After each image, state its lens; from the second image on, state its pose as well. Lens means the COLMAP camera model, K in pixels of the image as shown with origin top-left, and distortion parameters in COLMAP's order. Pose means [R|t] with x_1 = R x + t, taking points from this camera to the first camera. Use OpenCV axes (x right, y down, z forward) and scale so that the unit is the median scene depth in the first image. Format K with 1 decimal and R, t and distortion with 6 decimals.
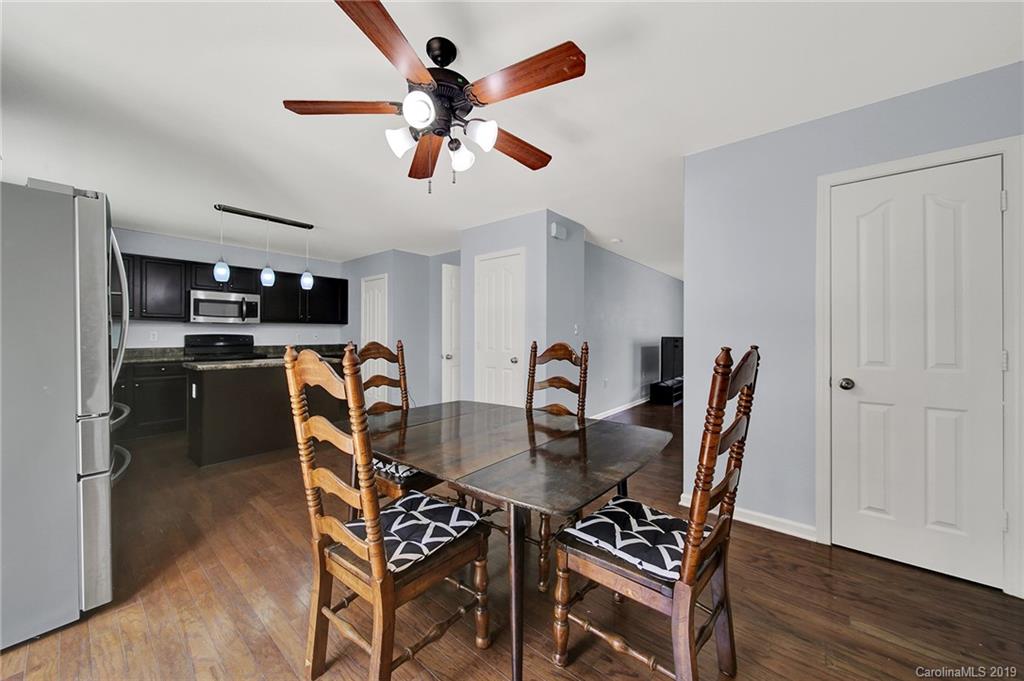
lens RADIAL K [[366.0, 0, 507.7], [0, 366.0, 332.4], [0, 0, 1]] dist [0.002383, -0.000051]
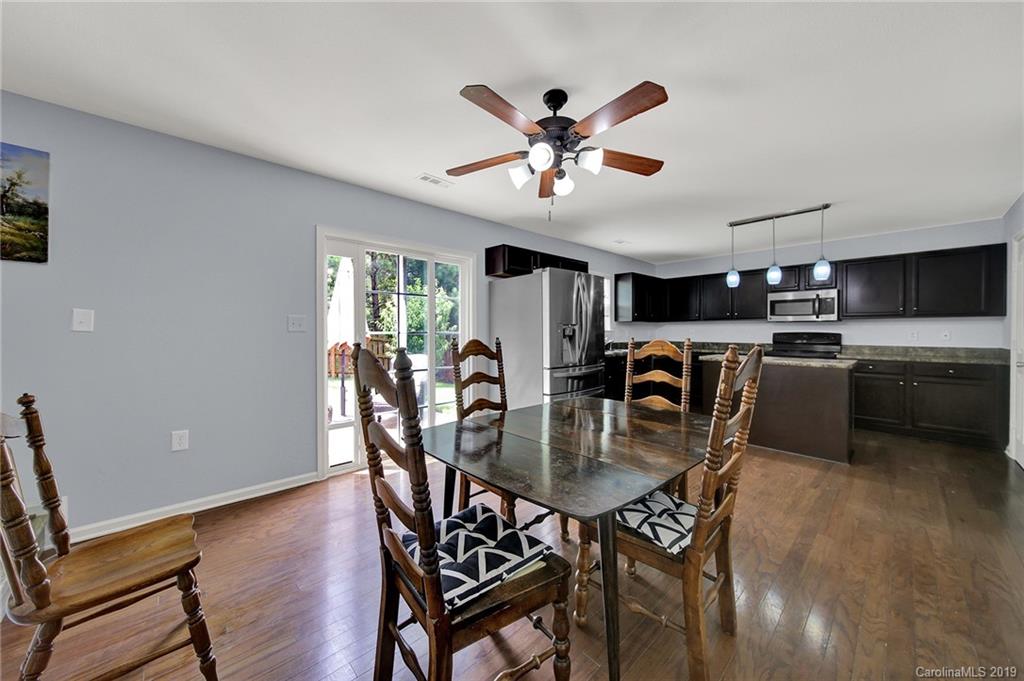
lens RADIAL K [[360.3, 0, 512.0], [0, 360.3, 340.5], [0, 0, 1]] dist [-0.000799, -0.000142]
pose [[-0.123294, 0.017743, -0.992212, 0.334471], [0.002092, 0.999843, 0.017619, 0.009188], [0.992368, 0.000097, -0.123312, 0.328560]]
